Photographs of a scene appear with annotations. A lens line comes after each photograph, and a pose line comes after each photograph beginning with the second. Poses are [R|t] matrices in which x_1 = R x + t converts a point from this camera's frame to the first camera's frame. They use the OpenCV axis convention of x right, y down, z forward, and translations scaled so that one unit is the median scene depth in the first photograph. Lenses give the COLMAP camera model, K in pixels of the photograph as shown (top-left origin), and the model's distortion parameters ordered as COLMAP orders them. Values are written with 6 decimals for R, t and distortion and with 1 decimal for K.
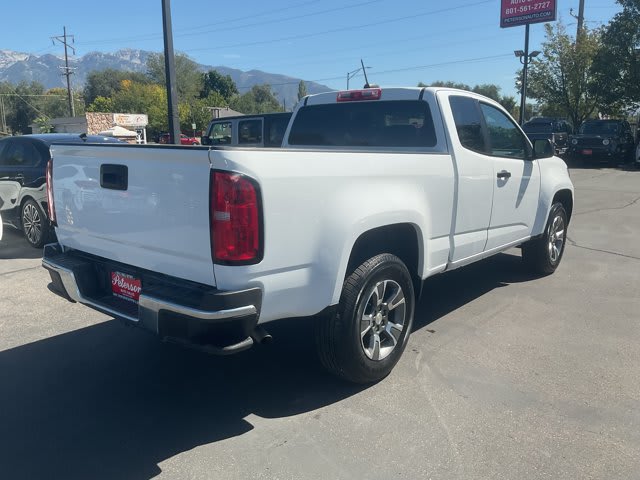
lens RADIAL K [[539.0, 0, 321.3], [0, 539.0, 240.4], [0, 0, 1]] dist [0.034581, -0.067556]
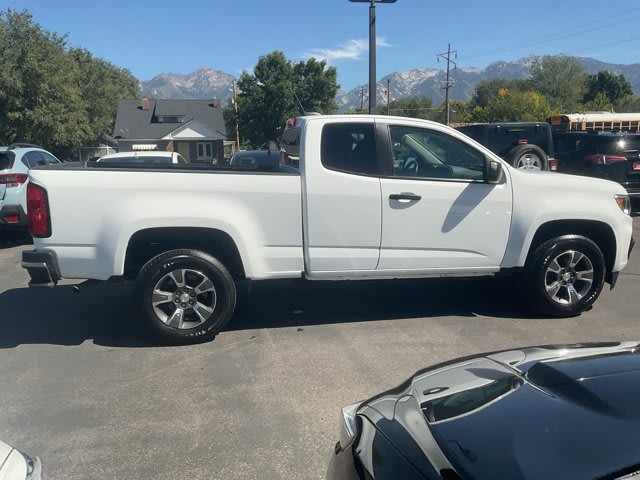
lens RADIAL K [[539.0, 0, 318.2], [0, 539.0, 242.9], [0, 0, 1]] dist [0.034581, -0.067556]
pose [[0.760056, 0.111717, -0.640183, 0.166140], [-0.116324, 0.992591, 0.035109, -0.010305], [0.639362, 0.047784, 0.767420, 0.025969]]
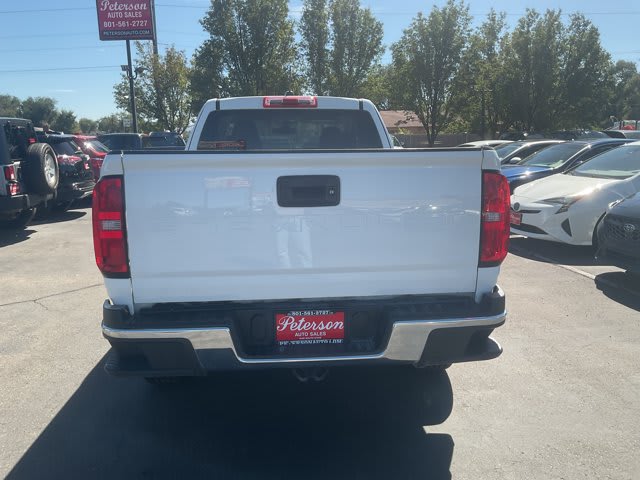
lens RADIAL K [[539.0, 0, 320.0], [0, 539.0, 240.2], [0, 0, 1]] dist [0.034581, -0.067556]
pose [[0.715912, -0.127416, 0.686466, -0.108781], [0.146125, 0.988776, 0.031135, -0.007970], [-0.682728, 0.078020, 0.726495, 0.049223]]
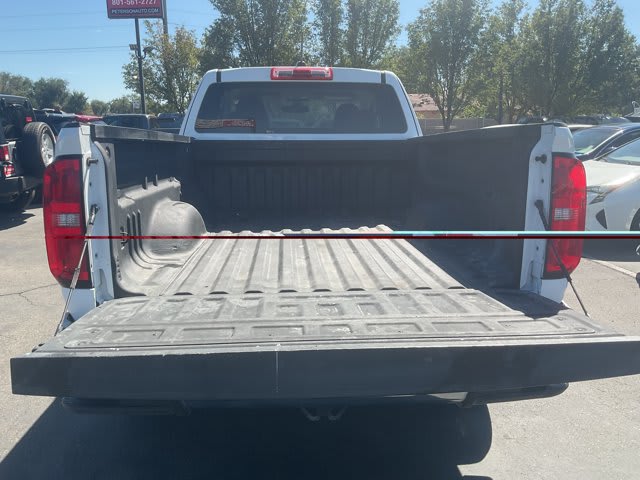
lens RADIAL K [[539.0, 0, 319.5], [0, 539.0, 239.3], [0, 0, 1]] dist [0.034581, -0.067556]
pose [[0.731106, -0.136275, 0.668516, -0.093978], [0.134342, 0.989420, 0.054770, -0.009827], [-0.668907, 0.049767, 0.741679, 0.065944]]
